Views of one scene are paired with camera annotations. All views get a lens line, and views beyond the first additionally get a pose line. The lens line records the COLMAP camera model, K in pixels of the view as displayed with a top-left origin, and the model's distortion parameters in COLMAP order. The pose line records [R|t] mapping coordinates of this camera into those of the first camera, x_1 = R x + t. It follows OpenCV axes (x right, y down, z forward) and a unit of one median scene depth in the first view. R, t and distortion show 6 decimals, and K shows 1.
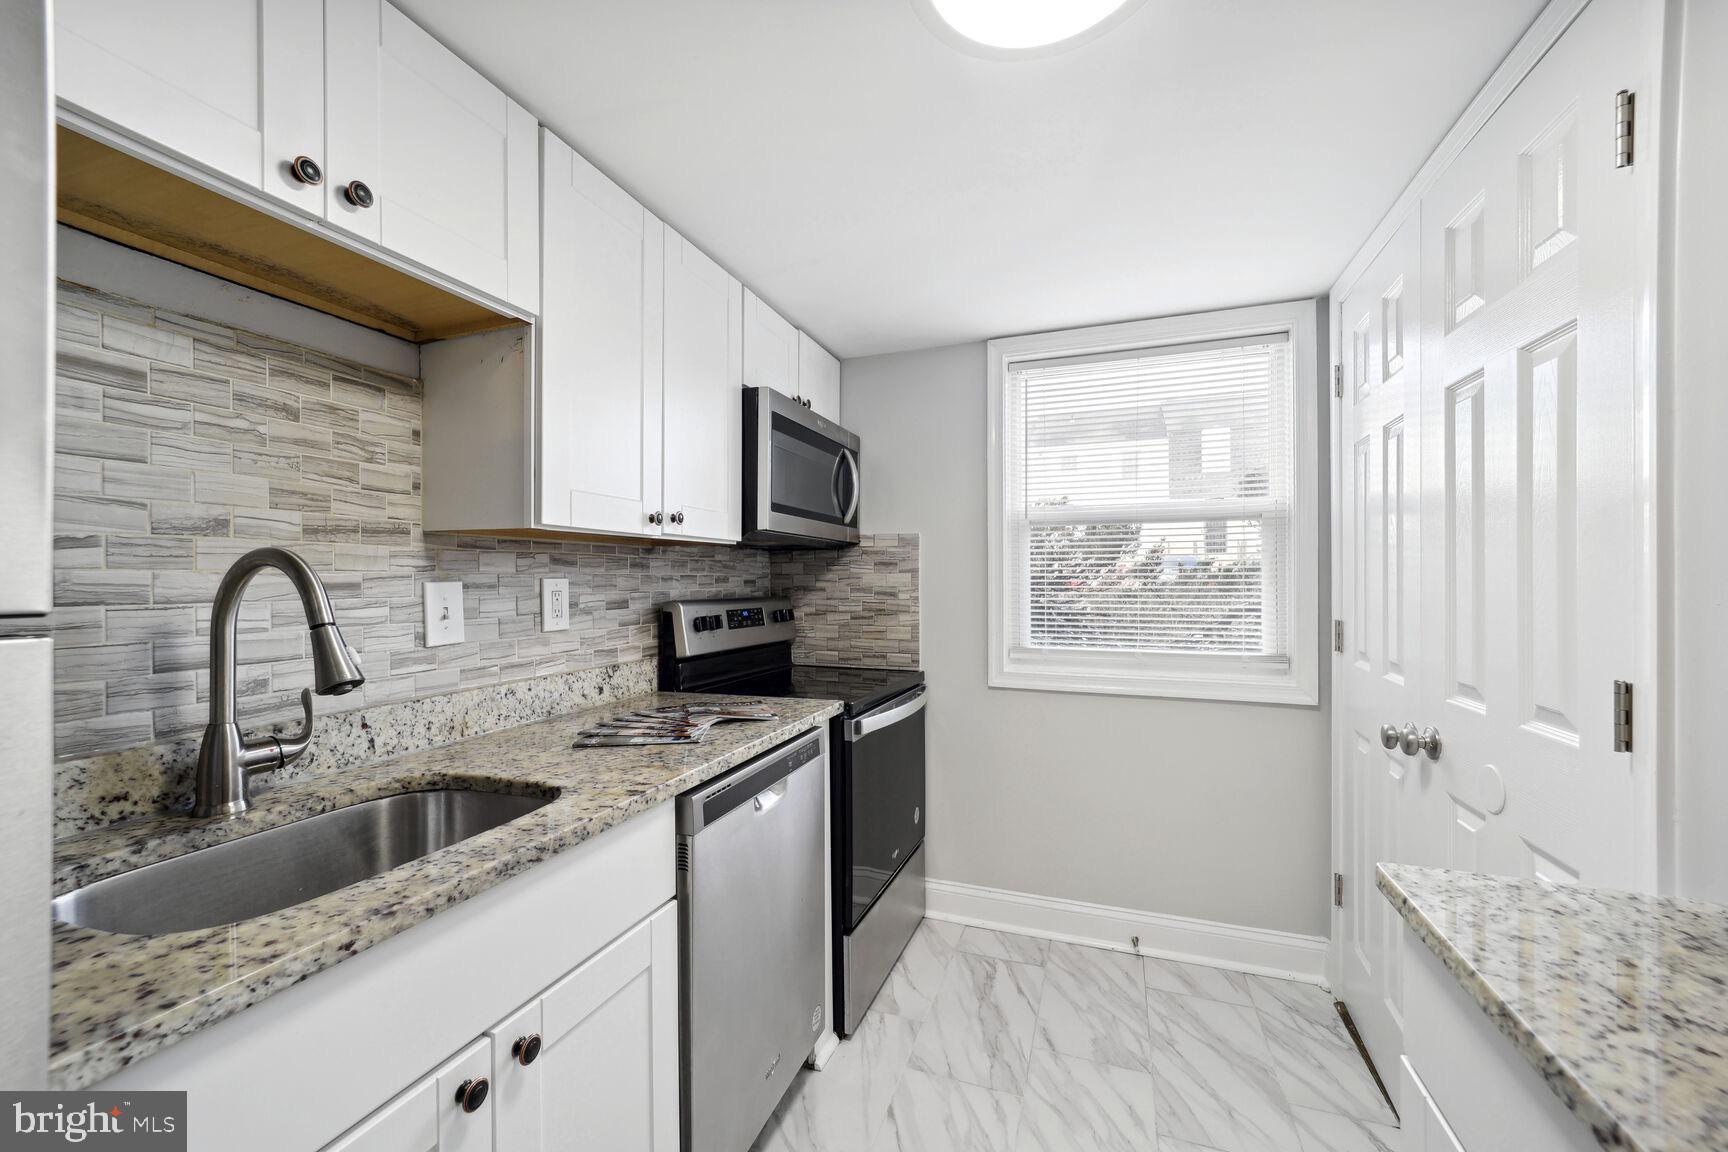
lens RADIAL K [[707.0, 0, 864.0], [0, 707.0, 576.0], [0, 0, 1]] dist [-0.019690, 0.000010]
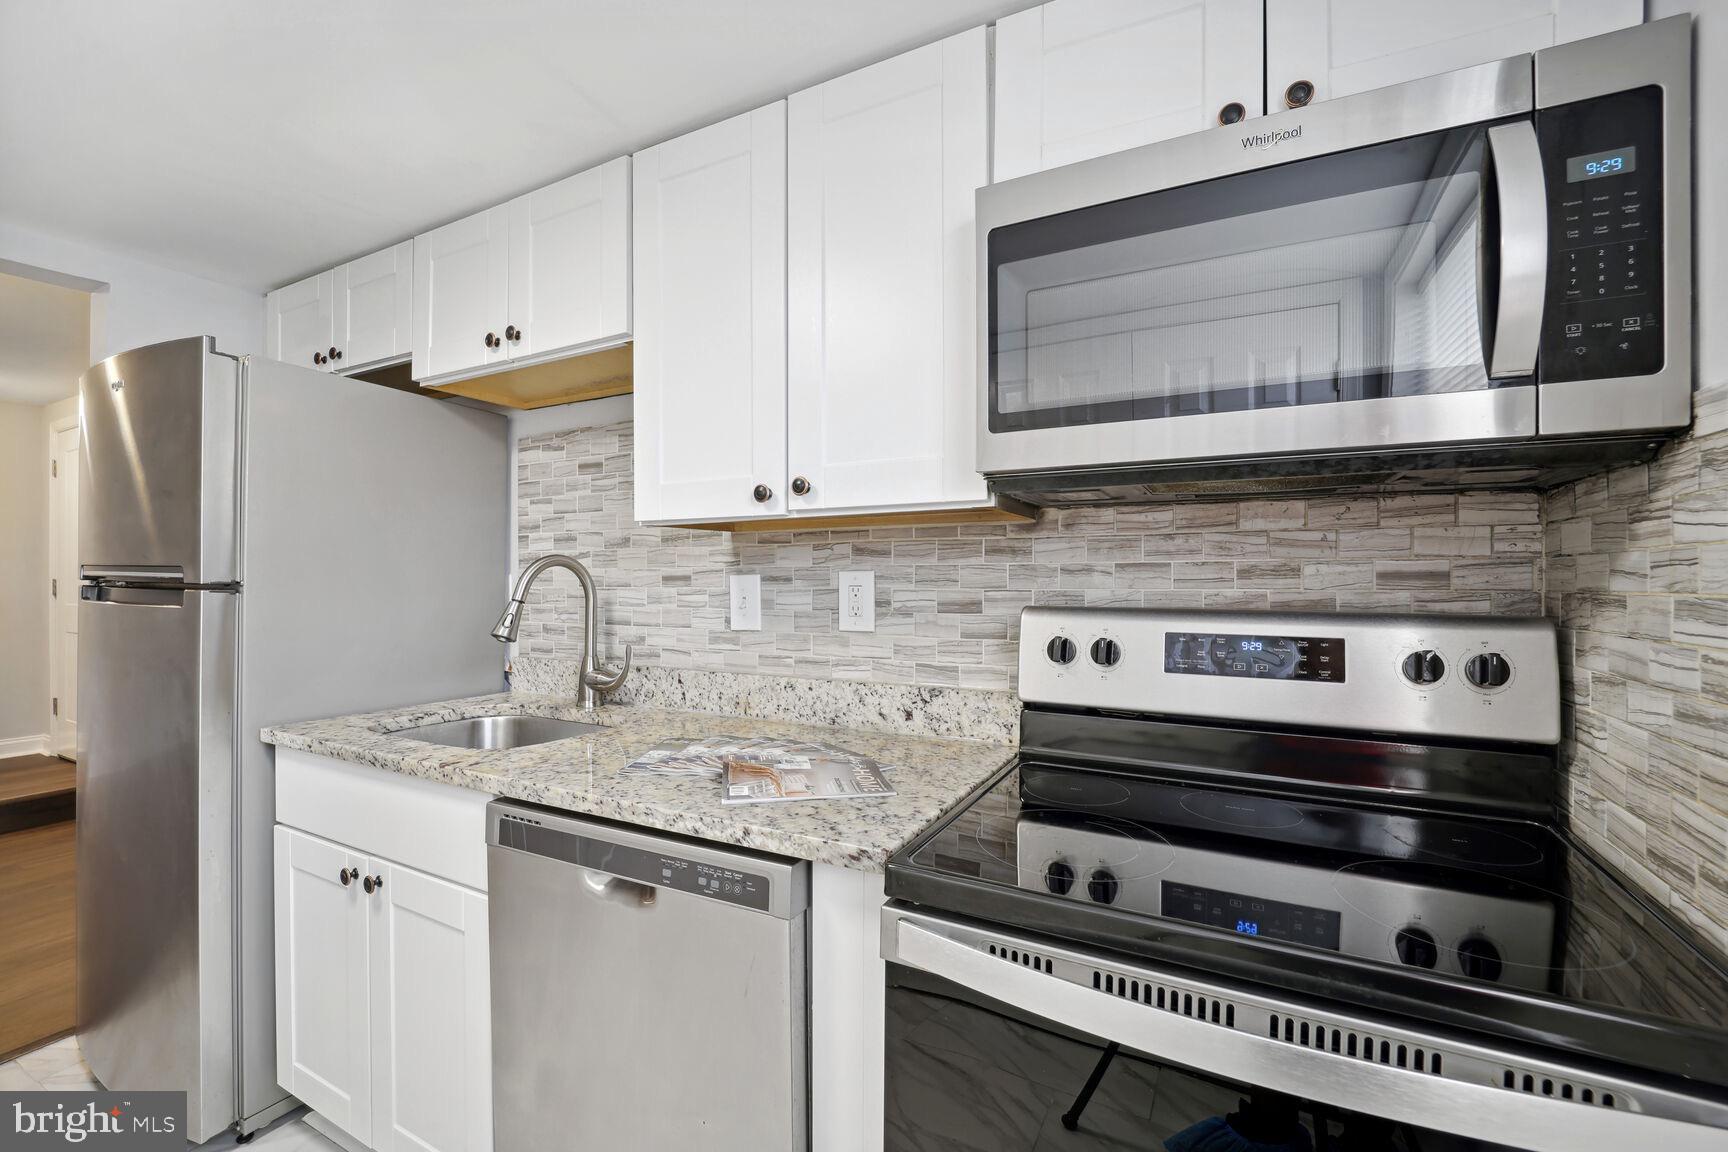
lens RADIAL K [[707.0, 0, 864.0], [0, 707.0, 576.0], [0, 0, 1]] dist [-0.019690, 0.000010]
pose [[-0.142463, 0.002362, -0.989797, 0.434684], [0.007226, 0.999973, 0.001346, 0.008365], [0.989774, -0.006960, -0.142476, 1.152754]]
